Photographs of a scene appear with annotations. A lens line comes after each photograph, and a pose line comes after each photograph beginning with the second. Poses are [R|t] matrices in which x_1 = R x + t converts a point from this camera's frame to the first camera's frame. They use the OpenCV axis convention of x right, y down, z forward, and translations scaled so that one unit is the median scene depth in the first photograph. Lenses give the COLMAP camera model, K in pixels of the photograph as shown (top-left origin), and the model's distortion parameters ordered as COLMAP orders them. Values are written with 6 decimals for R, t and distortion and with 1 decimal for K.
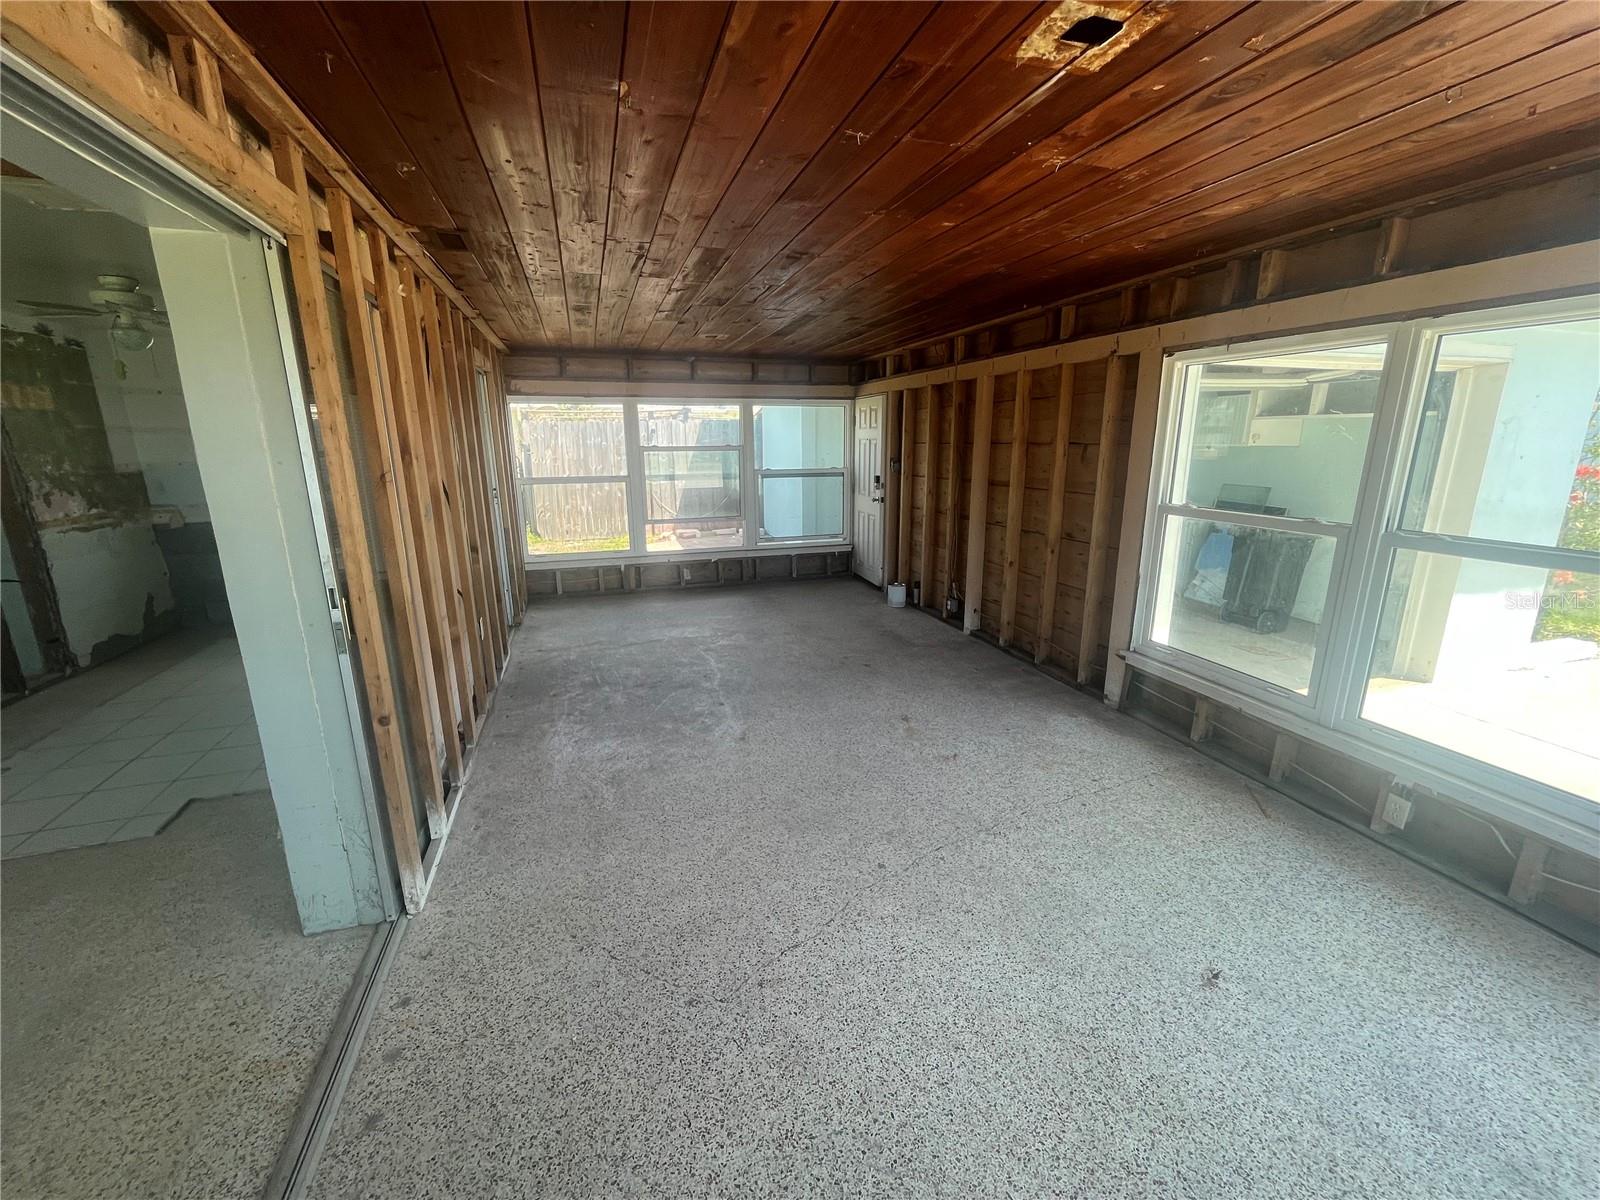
lens RADIAL K [[653.8, 0, 797.0], [0, 653.8, 600.6], [0, 0, 1]] dist [-0.000438, -0.001117]
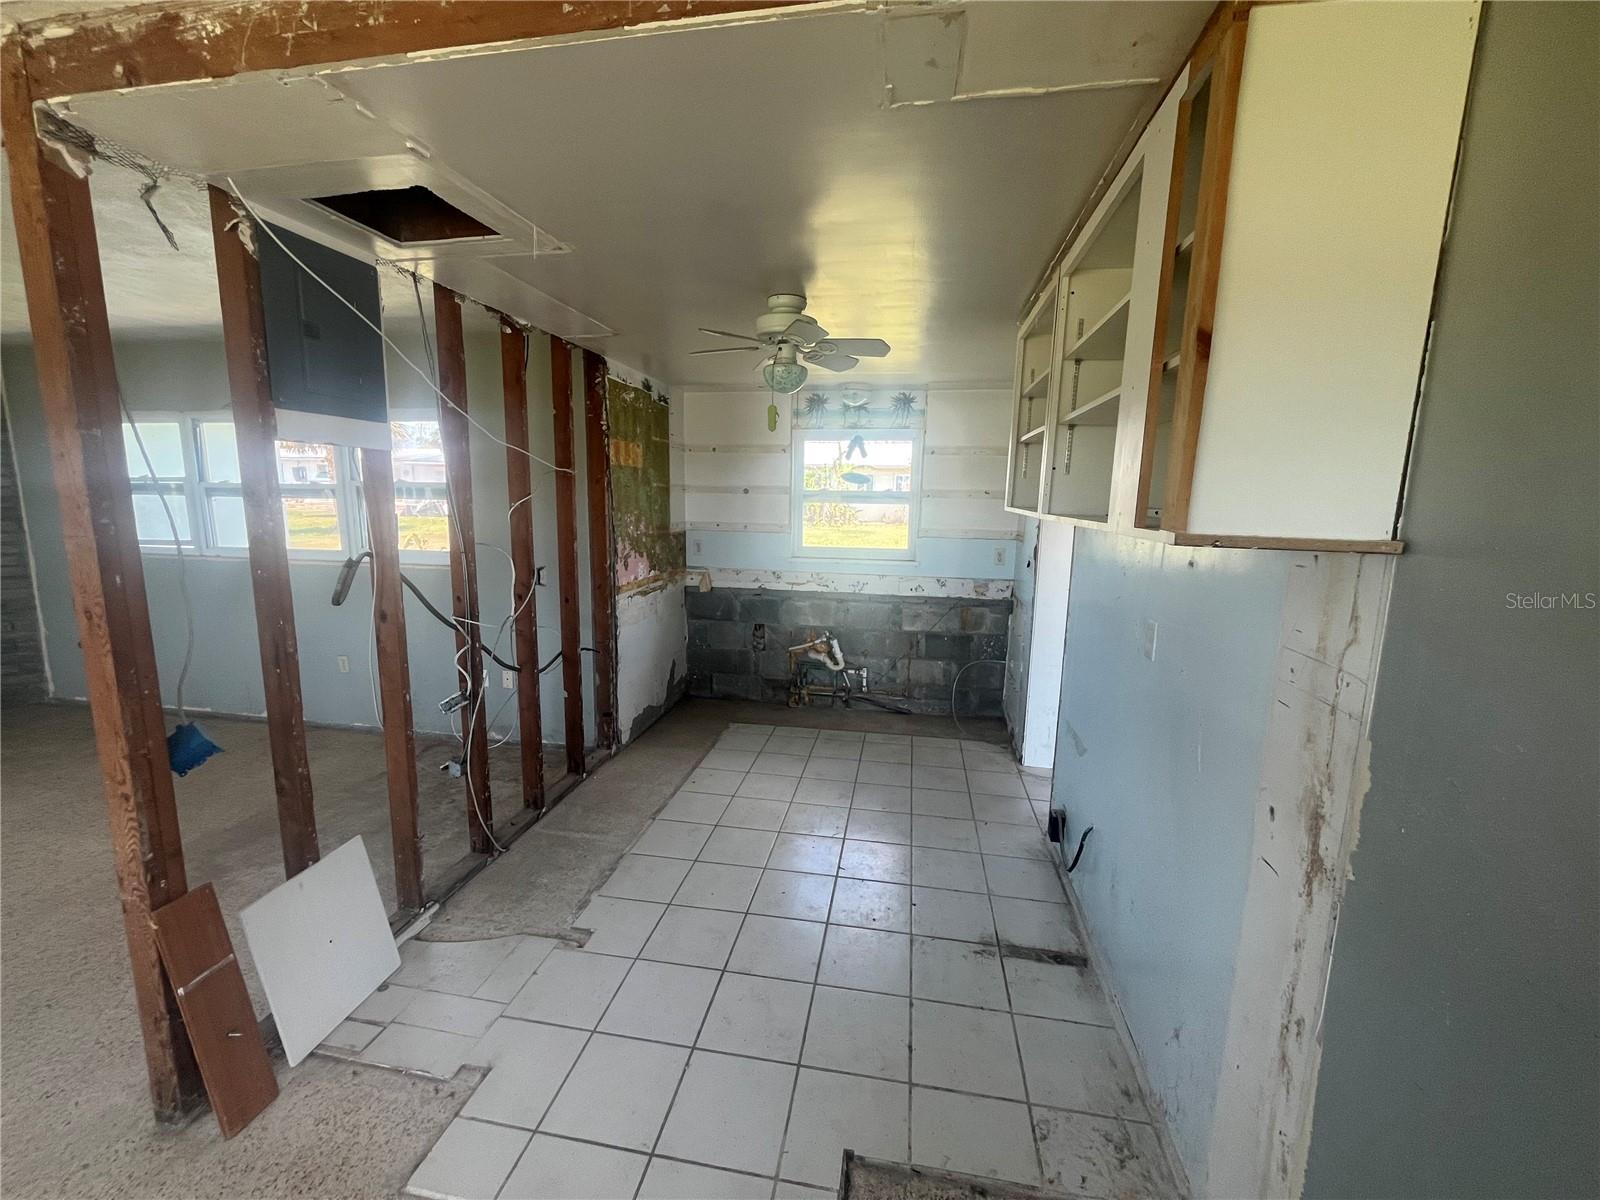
lens RADIAL K [[653.8, 0, 797.8], [0, 653.8, 599.1], [0, 0, 1]] dist [-0.000438, -0.001117]
pose [[0.885989, 0.096260, -0.453606, -0.481378], [-0.134611, 0.989483, -0.052944, -0.082207], [0.443739, 0.107968, 0.889629, 0.272021]]
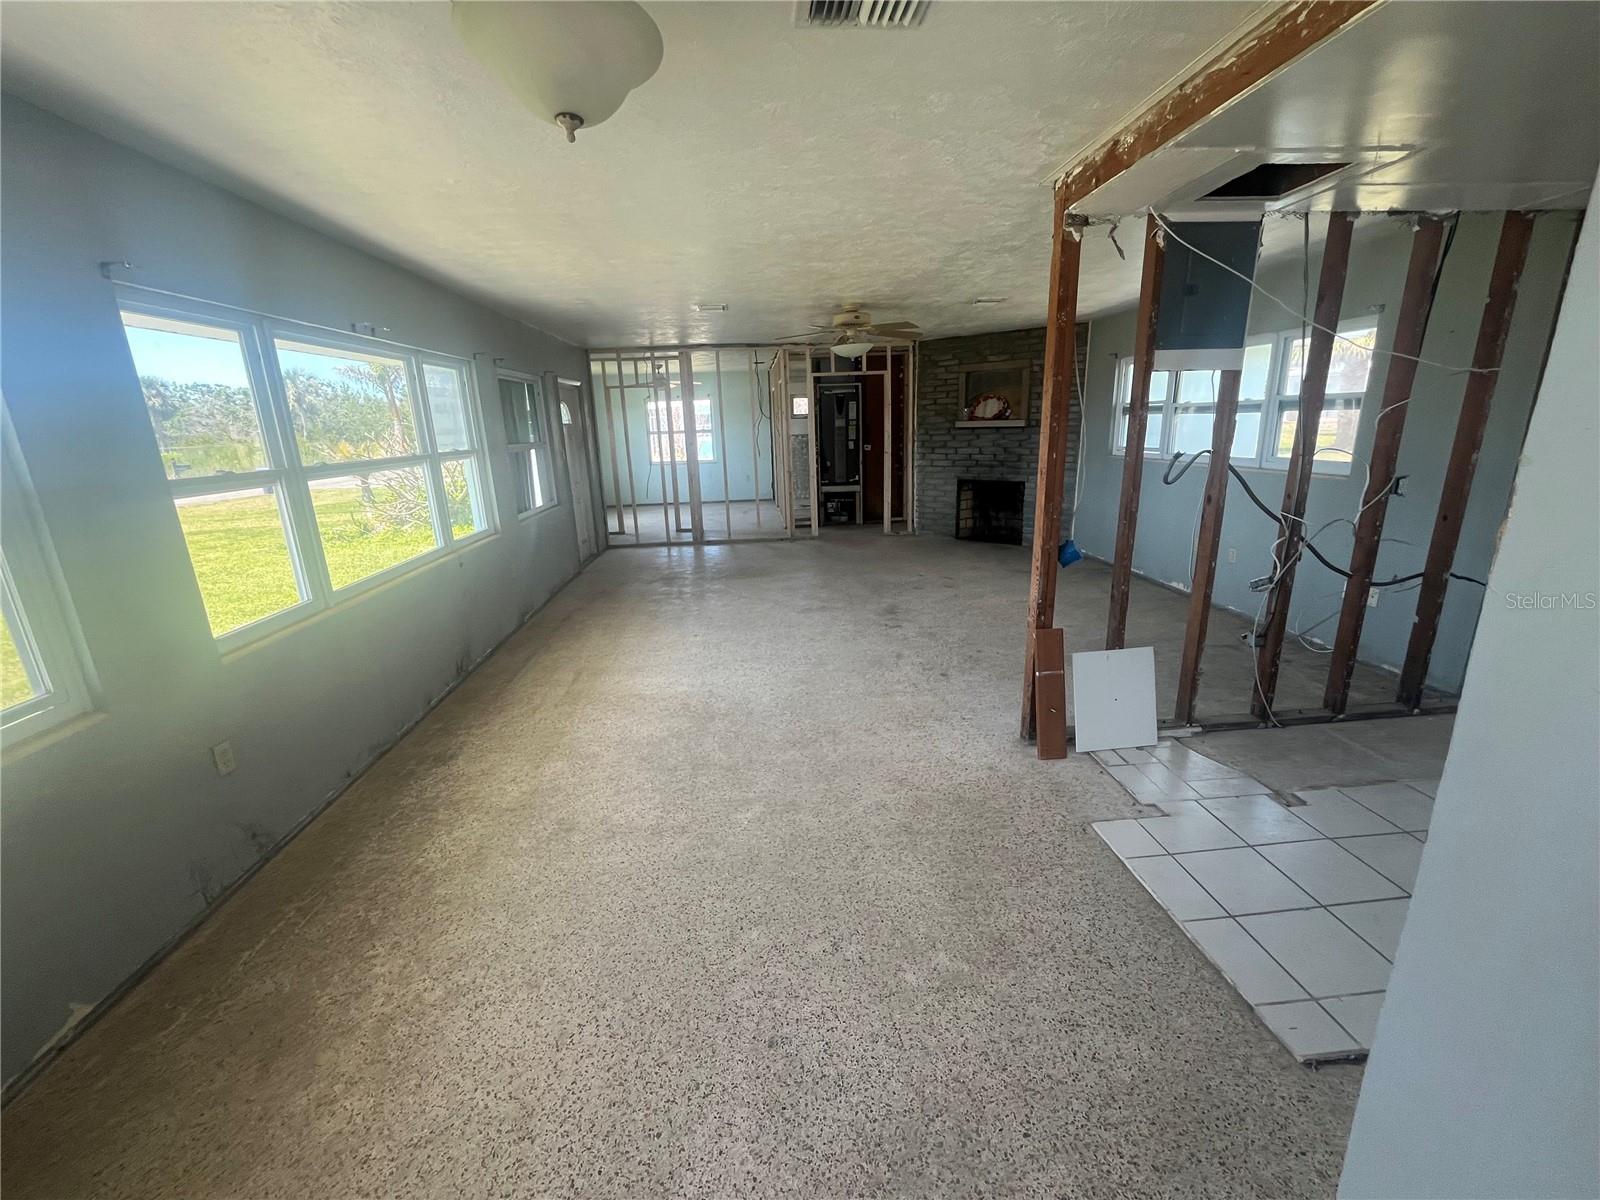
lens RADIAL K [[653.8, 0, 800.6], [0, 653.8, 599.9], [0, 0, 1]] dist [-0.000438, -0.001117]
pose [[-0.214613, 0.272231, -0.937993, -0.233003], [-0.203746, 0.926764, 0.315589, -0.083524], [0.955211, 0.258842, -0.143430, 0.303141]]
